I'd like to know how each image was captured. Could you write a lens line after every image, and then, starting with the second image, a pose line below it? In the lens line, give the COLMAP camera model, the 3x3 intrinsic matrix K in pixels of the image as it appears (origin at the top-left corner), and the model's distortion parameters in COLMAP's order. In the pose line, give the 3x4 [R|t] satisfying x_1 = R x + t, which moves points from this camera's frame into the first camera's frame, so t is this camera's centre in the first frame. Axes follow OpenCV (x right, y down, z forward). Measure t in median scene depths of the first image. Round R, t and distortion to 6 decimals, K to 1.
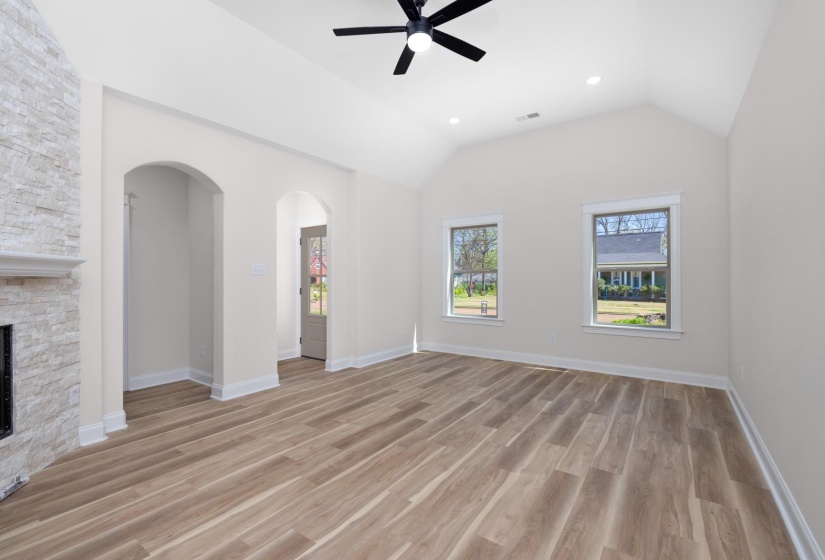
lens RADIAL K [[368.9, 0, 410.6], [0, 368.9, 276.9], [0, 0, 1]] dist [-0.001648, -0.000323]
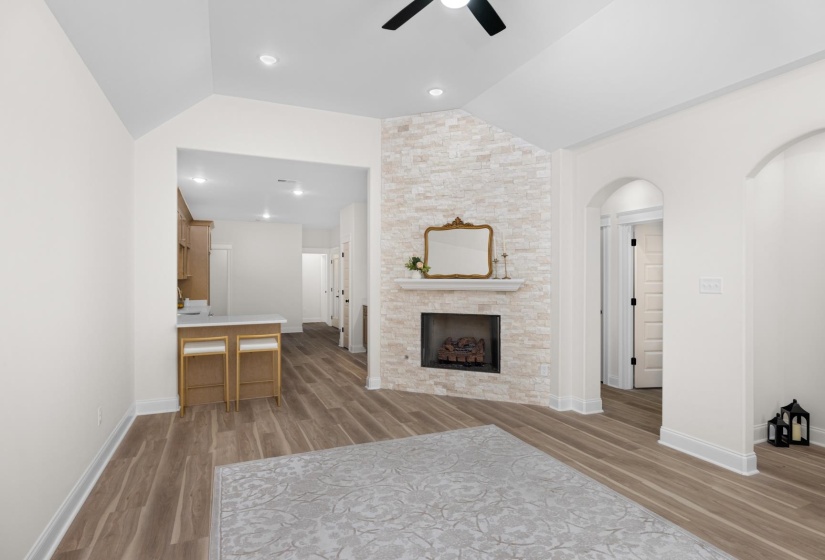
lens RADIAL K [[444.7, 0, 413.5], [0, 444.7, 277.9], [0, 0, 1]] dist [-0.001965, -0.000644]
pose [[-0.517694, 0.005557, -0.855548, 0.920846], [0.004077, 0.999984, 0.004028, -0.061868], [0.855556, -0.001402, -0.517708, 1.512276]]
